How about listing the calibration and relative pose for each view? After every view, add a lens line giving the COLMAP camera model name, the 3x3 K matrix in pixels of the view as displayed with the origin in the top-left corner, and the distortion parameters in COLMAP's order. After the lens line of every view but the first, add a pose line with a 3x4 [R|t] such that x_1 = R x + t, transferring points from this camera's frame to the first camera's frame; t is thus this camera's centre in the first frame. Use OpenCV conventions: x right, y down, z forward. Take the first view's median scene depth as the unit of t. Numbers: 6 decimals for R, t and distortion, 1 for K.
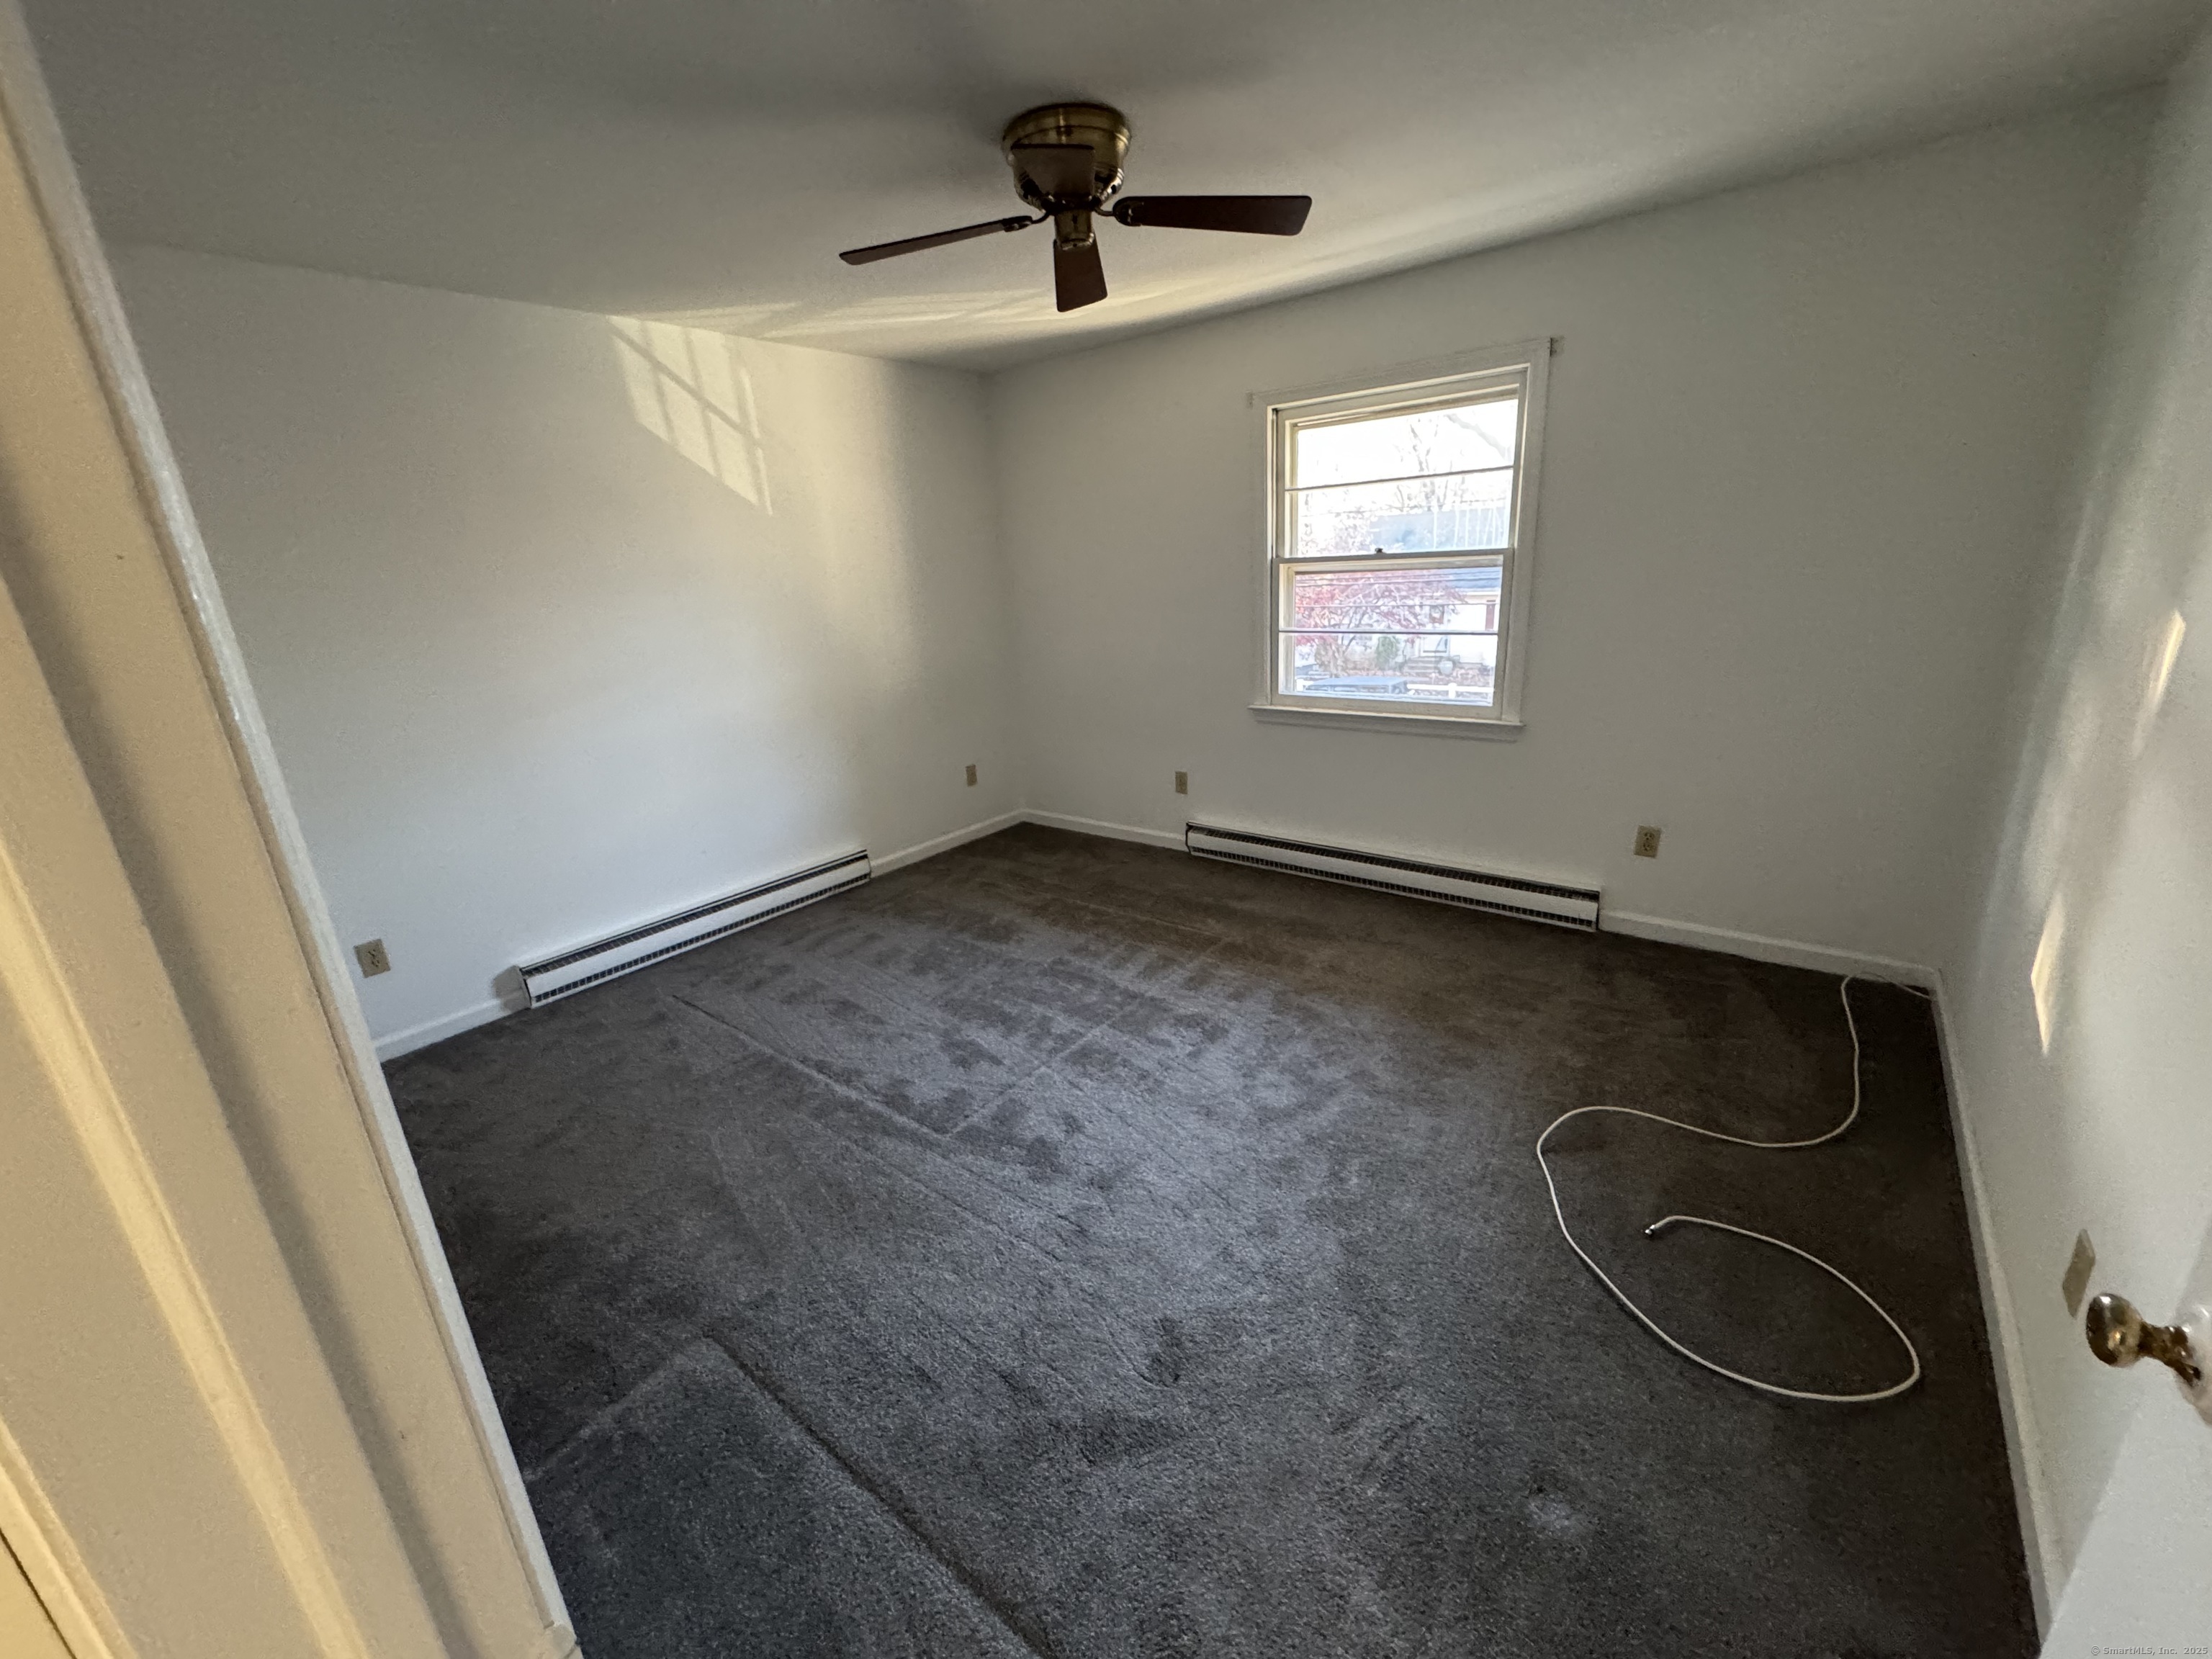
lens RADIAL K [[883.3, 0, 1106.0], [0, 883.3, 829.5], [0, 0, 1]] dist [0.000026, -0.000300]
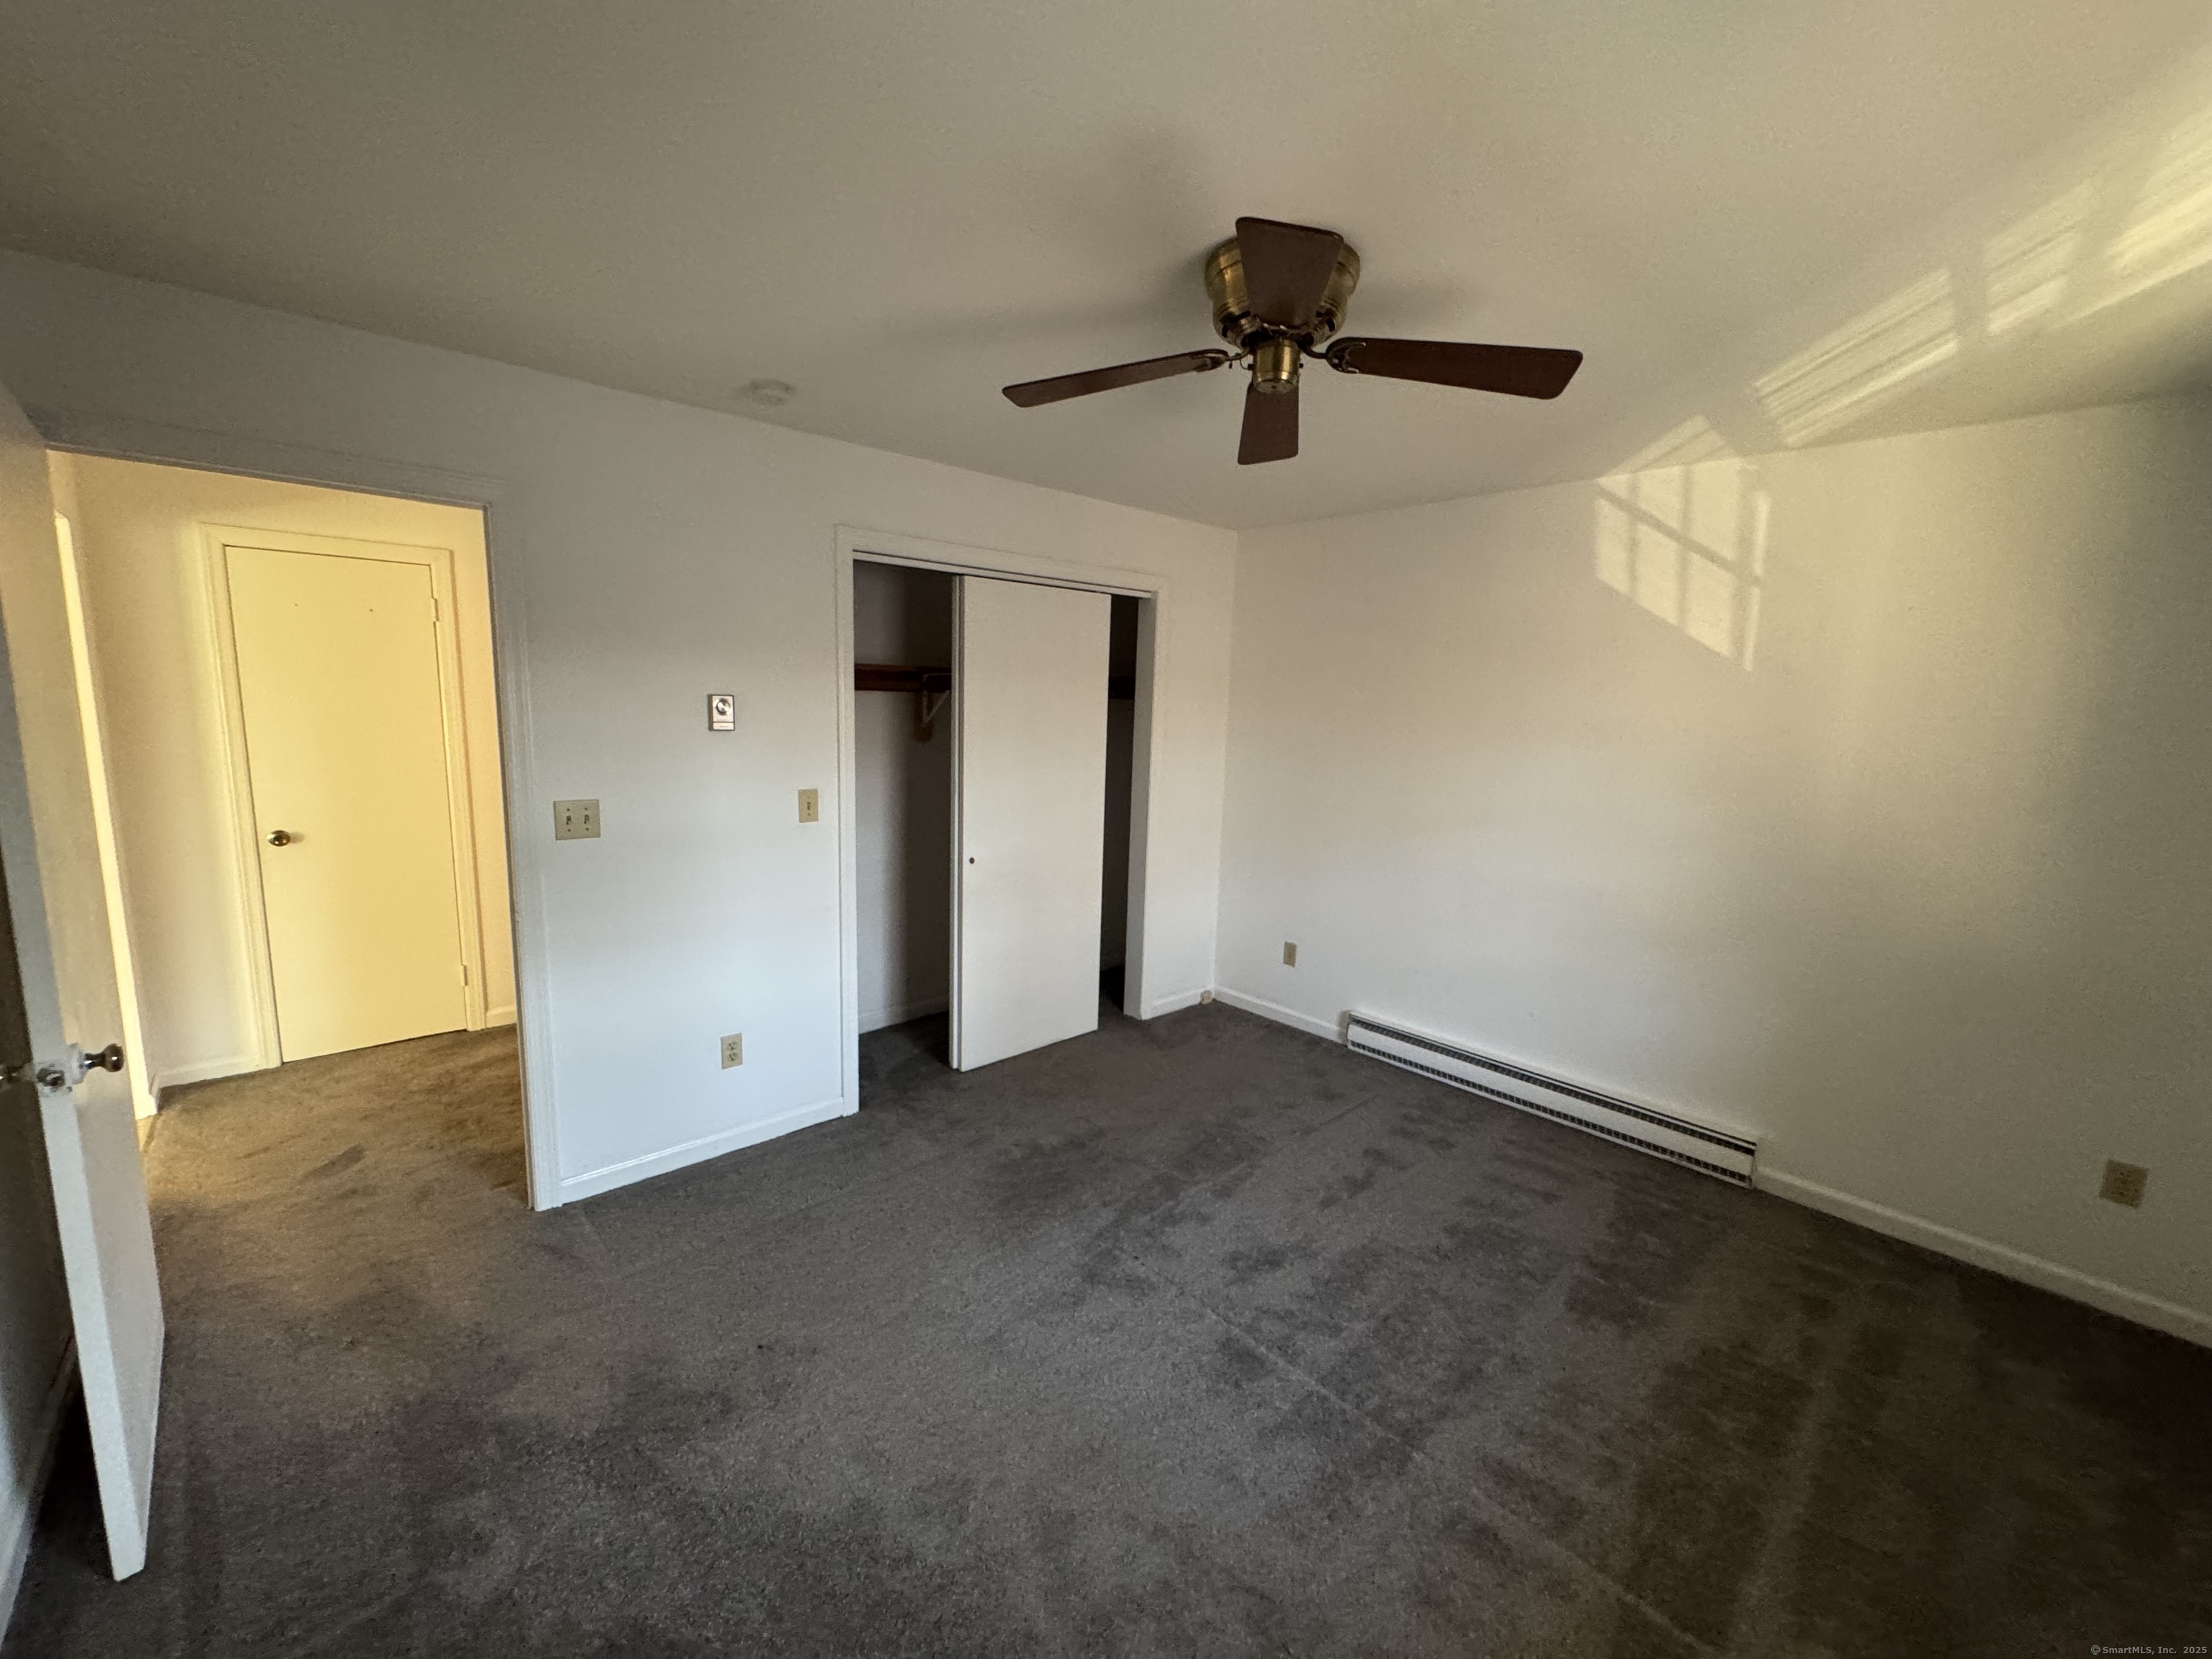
lens RADIAL K [[896.9, 0, 1106.0], [0, 896.9, 829.5], [0, 0, 1]] dist [0.011993, -0.005849]
pose [[-0.158052, 0.195627, -0.967858, 0.546583], [-0.314853, 0.919030, 0.237173, -0.262458], [0.935889, 0.342219, -0.083661, 0.650065]]
